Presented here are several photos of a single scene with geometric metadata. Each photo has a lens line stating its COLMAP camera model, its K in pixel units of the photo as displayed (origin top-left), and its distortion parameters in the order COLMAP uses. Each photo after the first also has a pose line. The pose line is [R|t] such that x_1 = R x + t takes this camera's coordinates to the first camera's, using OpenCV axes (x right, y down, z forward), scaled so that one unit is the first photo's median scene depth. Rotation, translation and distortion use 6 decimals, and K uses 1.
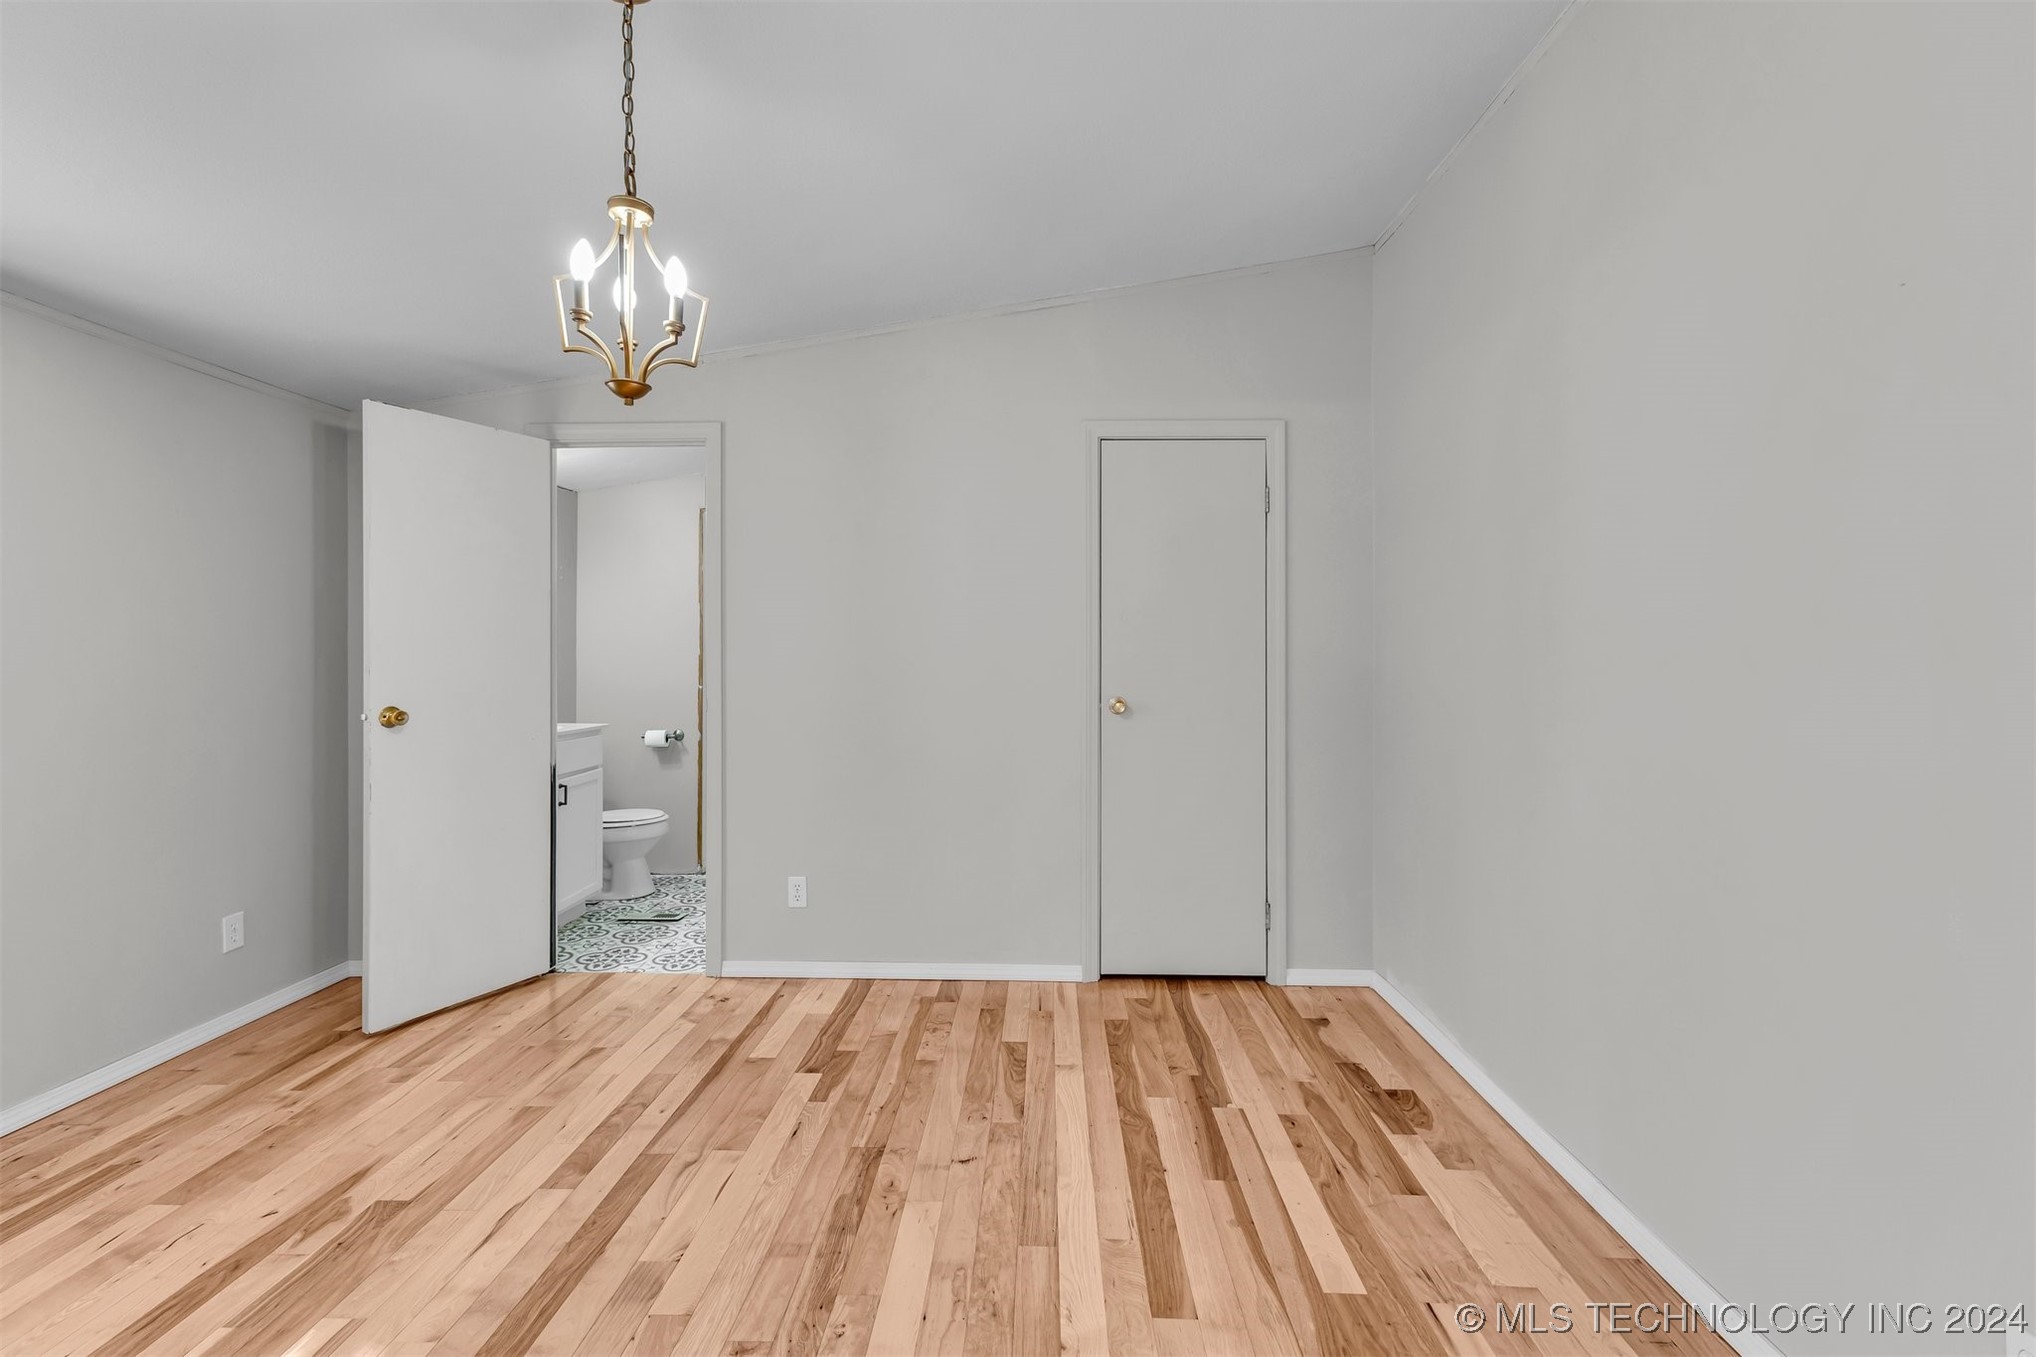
lens RADIAL K [[887.7, 0, 1023.9], [0, 887.7, 667.7], [0, 0, 1]] dist [0.014902, -0.000073]
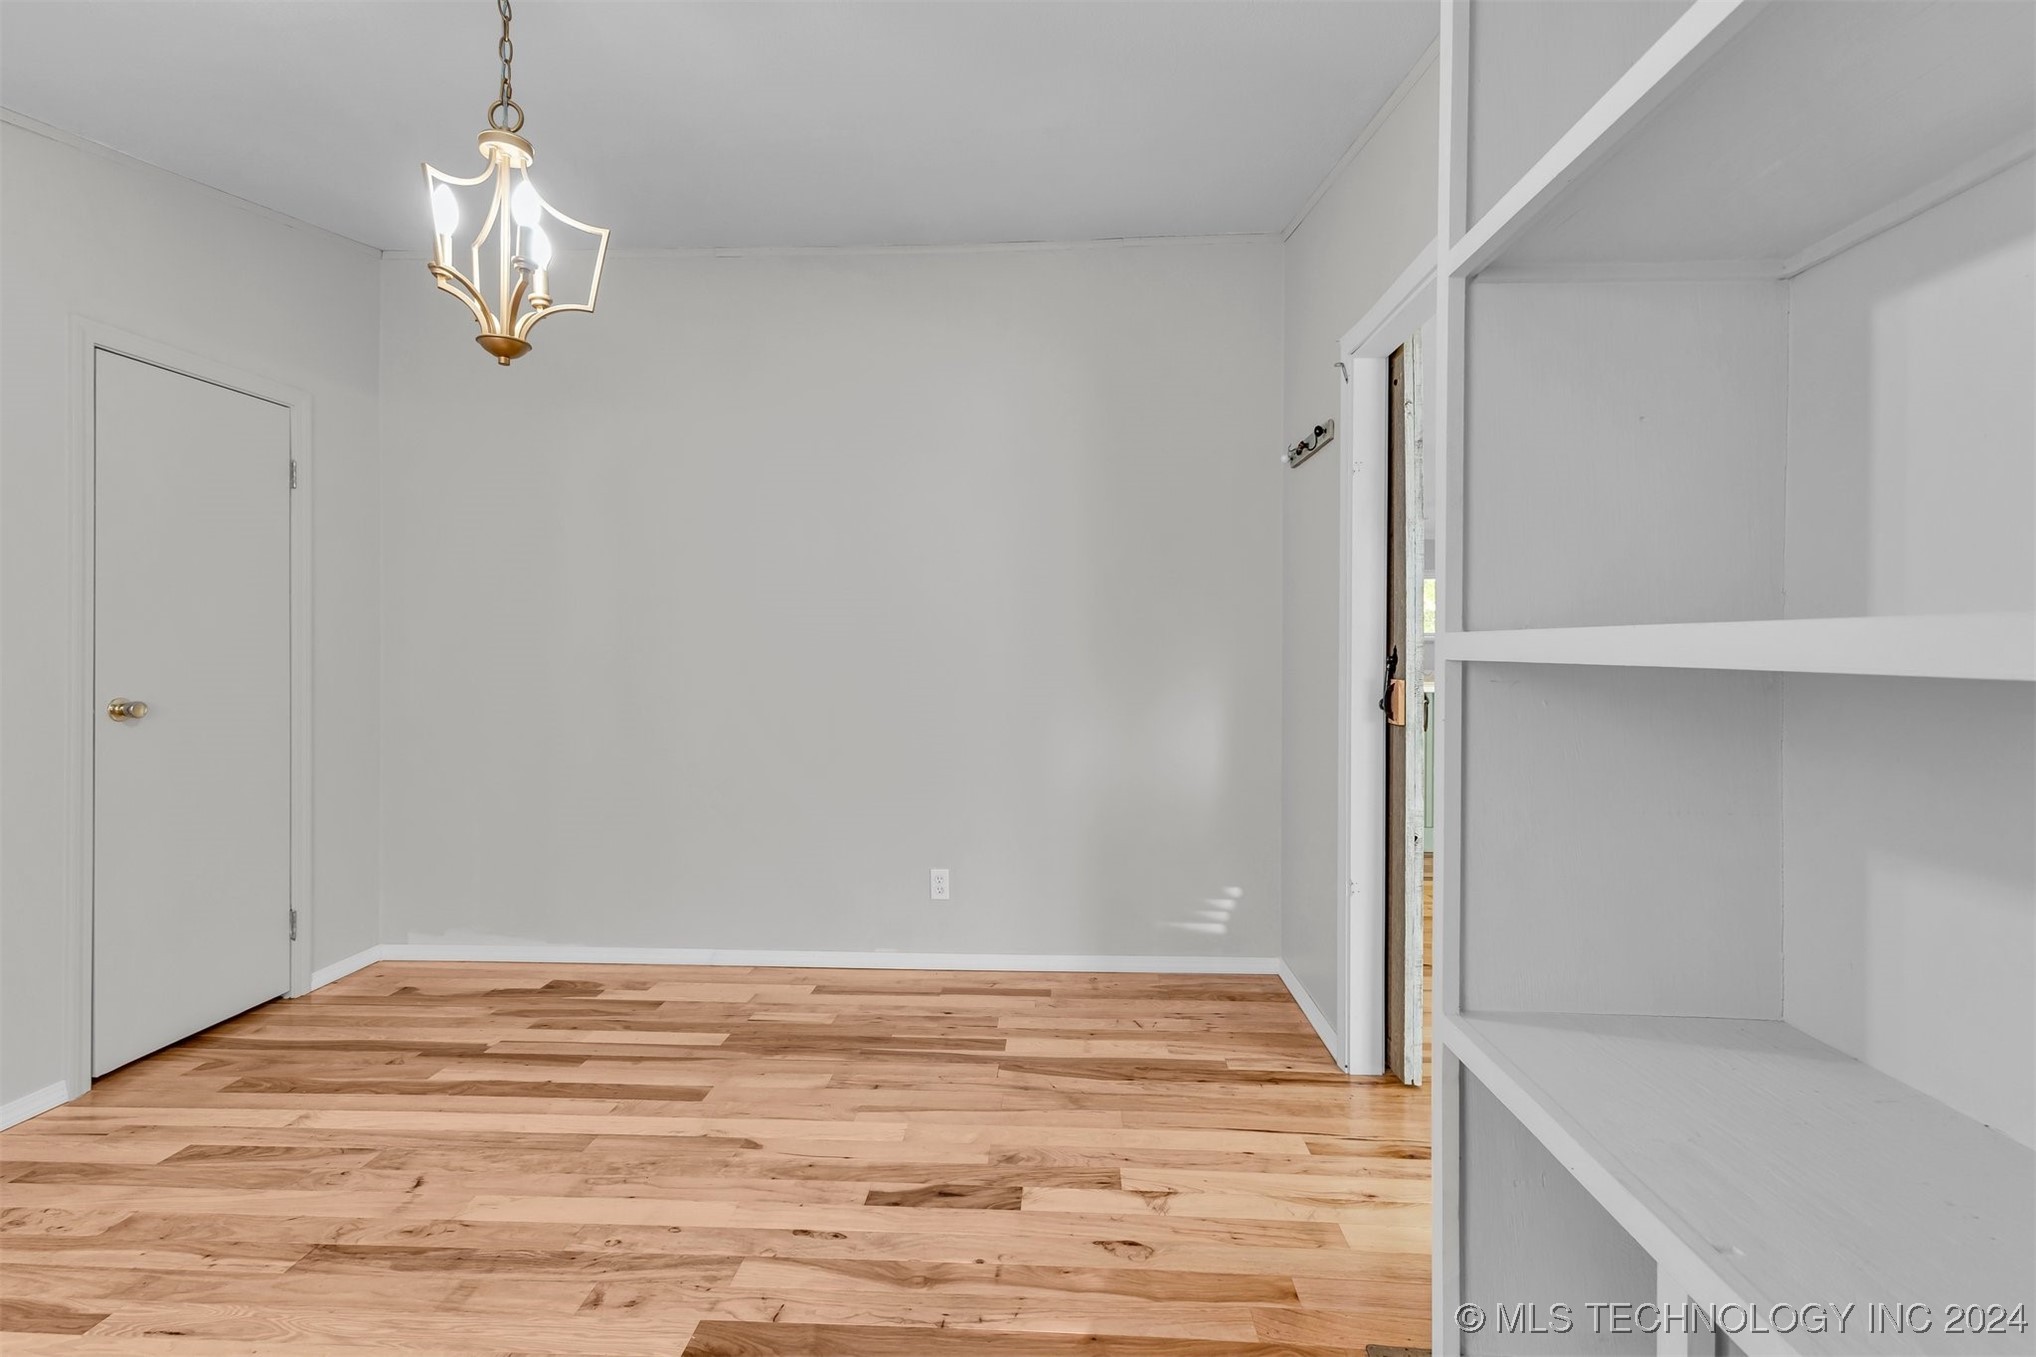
lens RADIAL K [[887.7, 0, 1023.1], [0, 887.7, 663.6], [0, 0, 1]] dist [0.014902, -0.000073]
pose [[0.016014, -0.017408, 0.999720, -0.854181], [0.008151, 0.999817, 0.017279, -0.003235], [-0.999839, 0.007872, 0.016153, 0.298594]]
